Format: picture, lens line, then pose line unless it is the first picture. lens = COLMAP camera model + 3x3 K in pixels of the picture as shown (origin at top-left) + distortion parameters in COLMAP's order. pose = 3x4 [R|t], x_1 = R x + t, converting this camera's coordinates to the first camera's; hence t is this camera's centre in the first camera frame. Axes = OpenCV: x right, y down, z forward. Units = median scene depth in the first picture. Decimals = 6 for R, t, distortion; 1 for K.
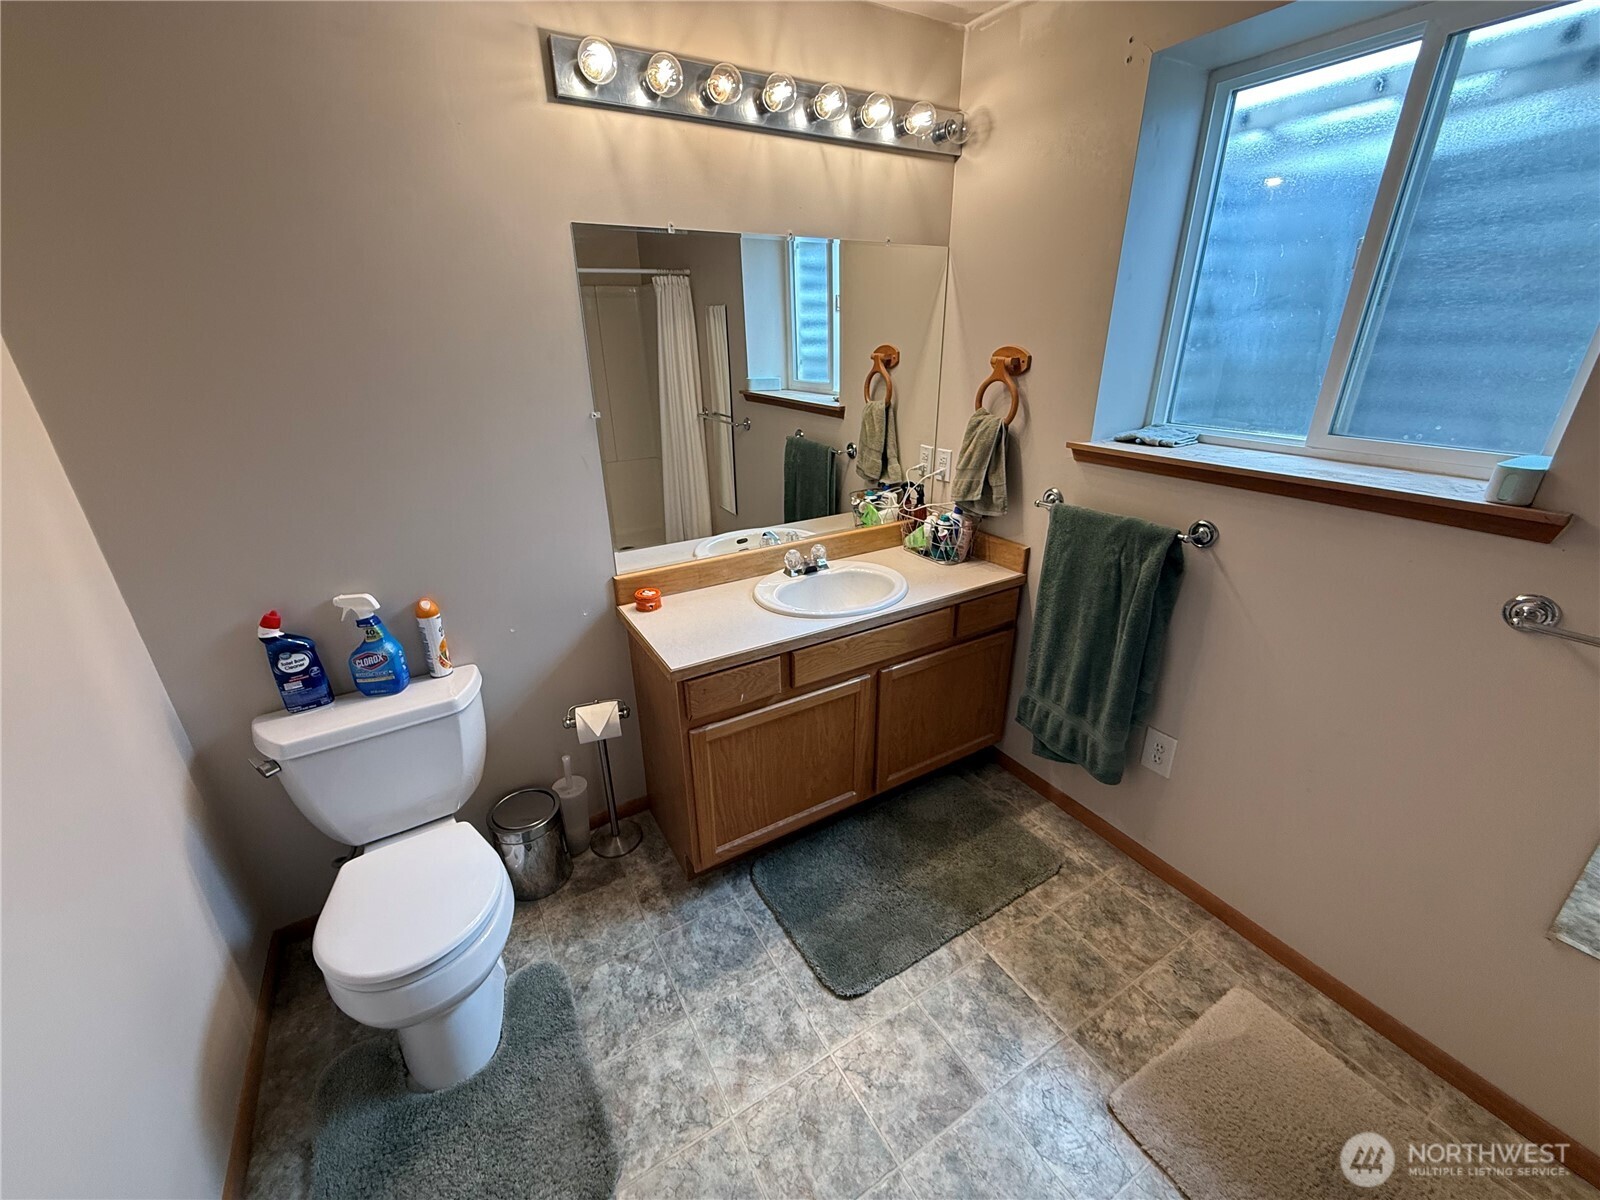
lens RADIAL K [[638.6, 0, 798.4], [0, 638.6, 599.6], [0, 0, 1]] dist [-0.000728, -0.000137]
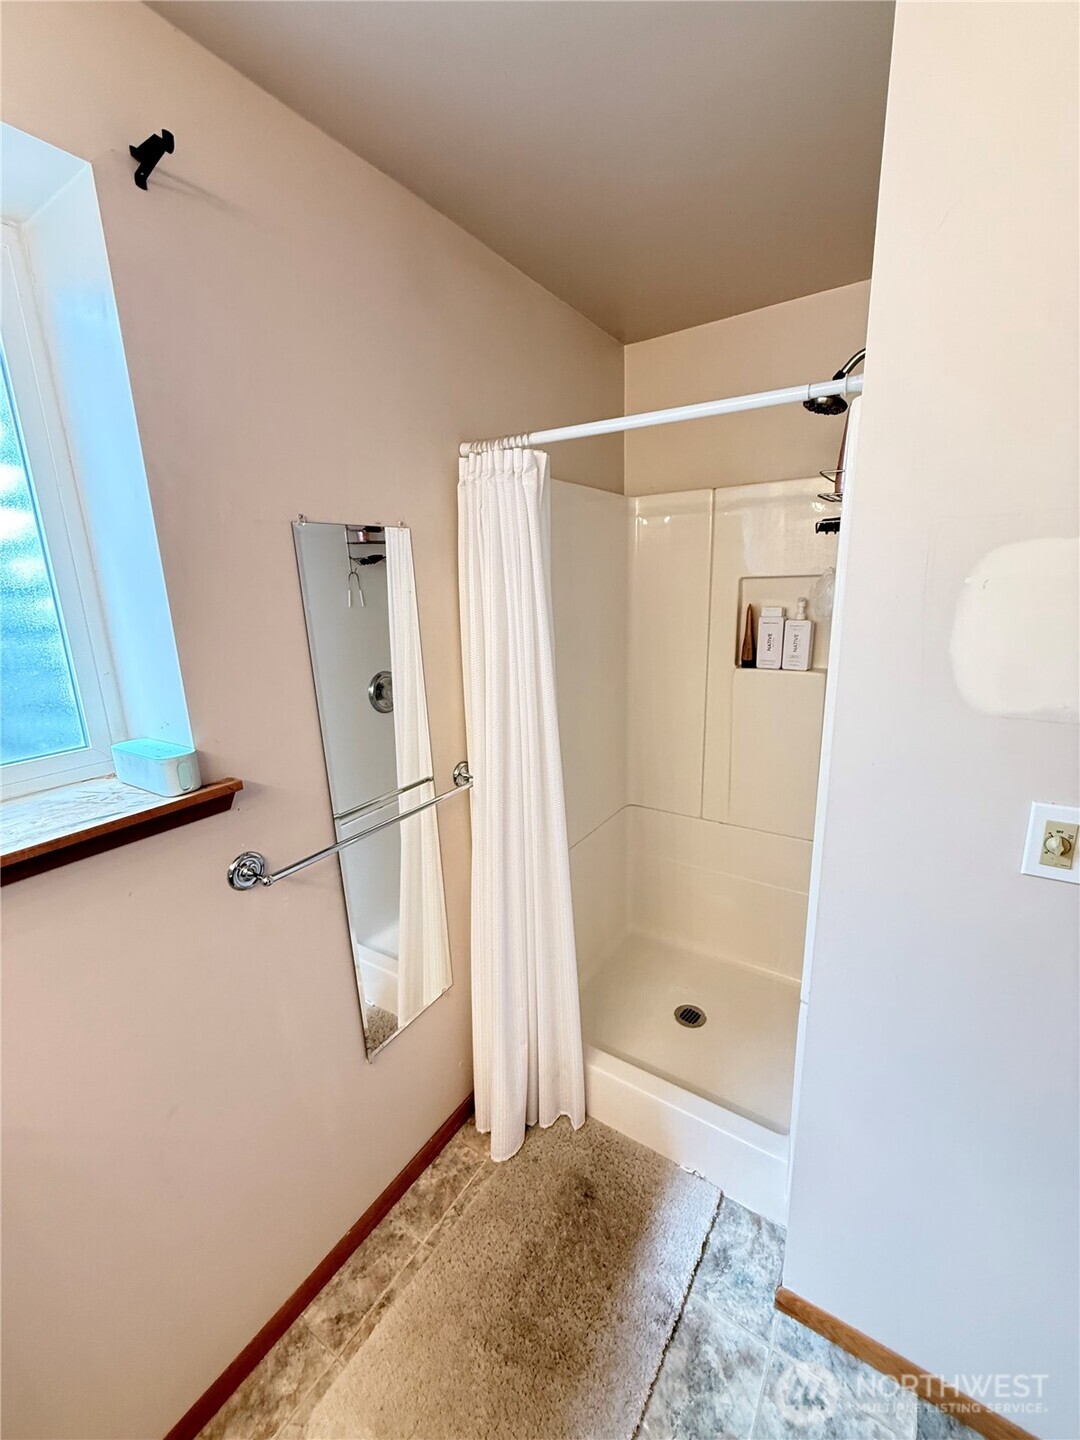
lens RADIAL K [[574.7, 0, 540.9], [0, 574.7, 723.0], [0, 0, 1]] dist [-0.000728, -0.000137]
pose [[-0.438495, -0.195541, 0.877204, 0.147982], [0.377717, 0.845561, 0.377300, -0.273329], [-0.815507, 0.496779, -0.296915, 0.607271]]
